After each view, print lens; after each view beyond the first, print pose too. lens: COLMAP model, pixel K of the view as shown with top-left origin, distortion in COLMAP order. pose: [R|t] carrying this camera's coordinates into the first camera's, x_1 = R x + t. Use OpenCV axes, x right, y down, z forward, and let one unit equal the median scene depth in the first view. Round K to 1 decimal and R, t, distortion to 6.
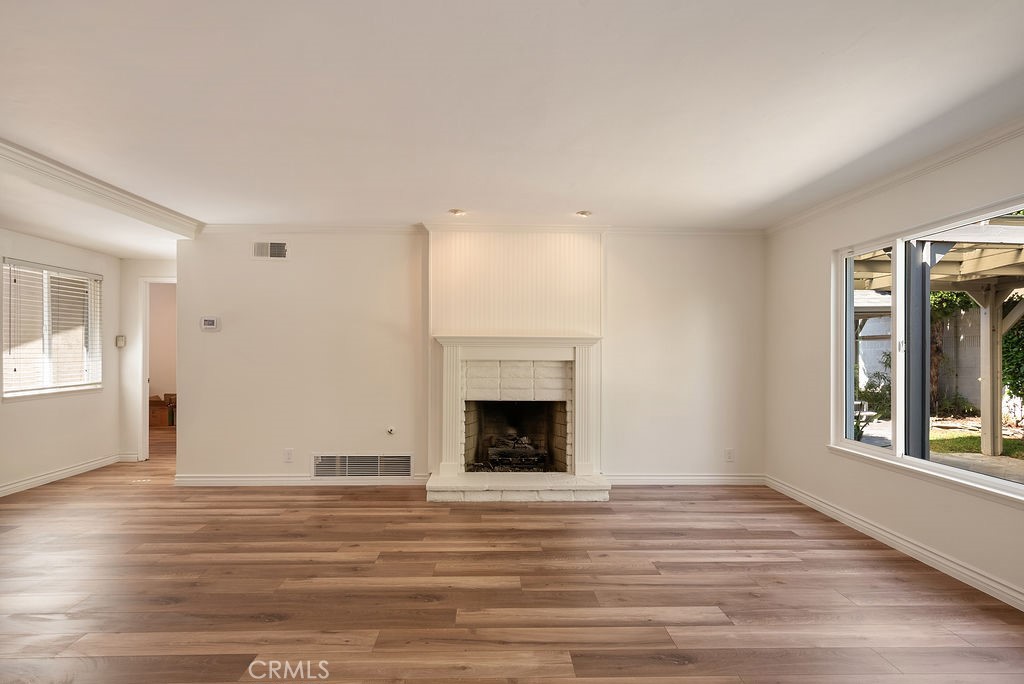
lens RADIAL K [[560.7, 0, 511.7], [0, 560.7, 347.8], [0, 0, 1]] dist [0.004849, 0.000757]
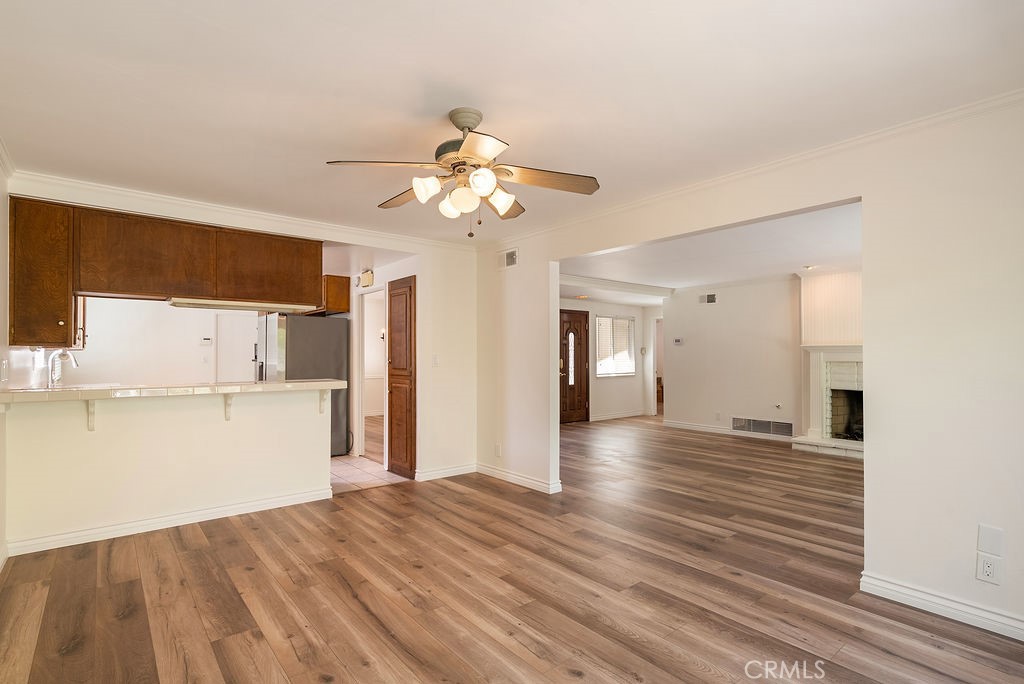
lens RADIAL K [[503.1, 0, 515.4], [0, 503.1, 345.4], [0, 0, 1]] dist [-0.000953, 0.000806]
pose [[0.617890, -0.018897, -0.786037, 0.460231], [0.004113, 0.999775, -0.020803, 0.003384], [0.786254, 0.009621, 0.617829, -0.478539]]
